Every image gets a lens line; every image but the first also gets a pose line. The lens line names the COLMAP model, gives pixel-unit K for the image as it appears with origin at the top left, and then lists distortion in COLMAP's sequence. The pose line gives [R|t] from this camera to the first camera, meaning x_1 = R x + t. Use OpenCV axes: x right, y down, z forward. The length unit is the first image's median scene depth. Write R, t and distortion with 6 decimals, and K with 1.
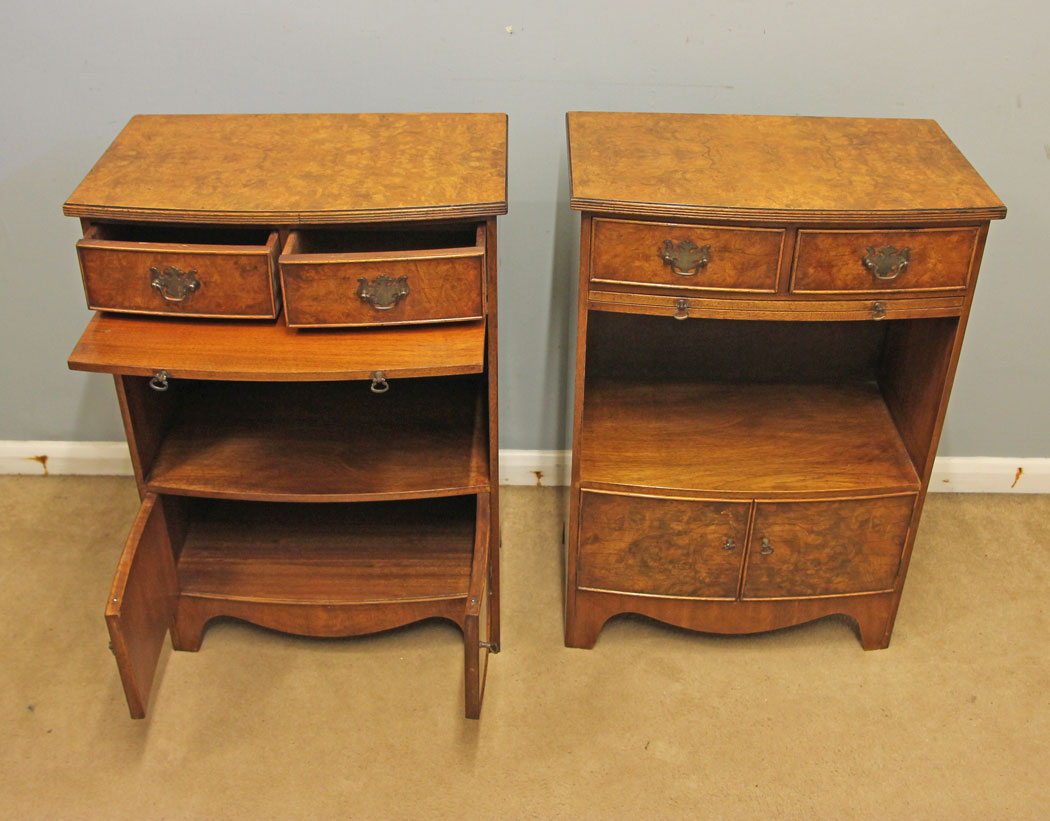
lens RADIAL K [[1146.4, 0, 533.5], [0, 1146.4, 325.6], [0, 0, 1]] dist [-0.112481, 0.000000]
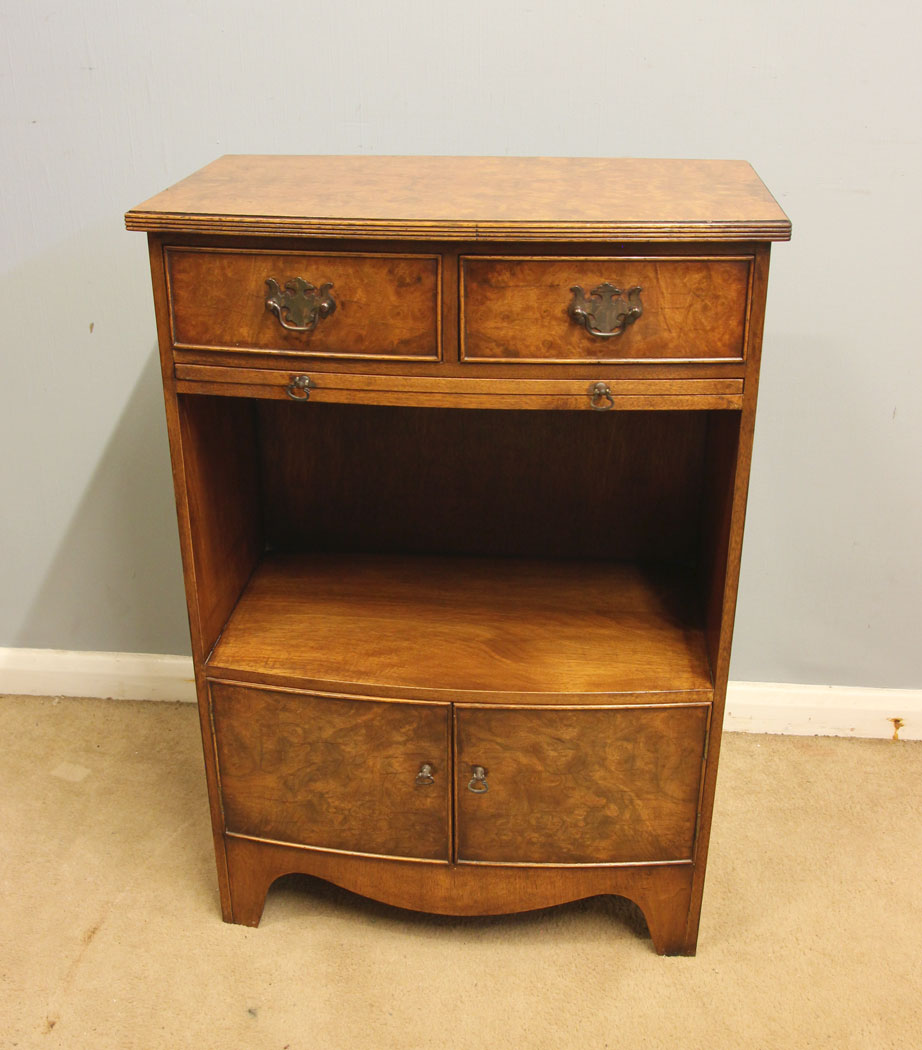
lens RADIAL K [[1261.5, 0, 444.7], [0, 1261.5, 556.0], [0, 0, 1]] dist [-0.117270, 0.000000]
pose [[0.991981, 0.040401, -0.119759, -0.116926], [-0.049916, 0.995739, -0.077539, 0.134285], [0.116116, 0.082895, 0.989770, 0.268750]]
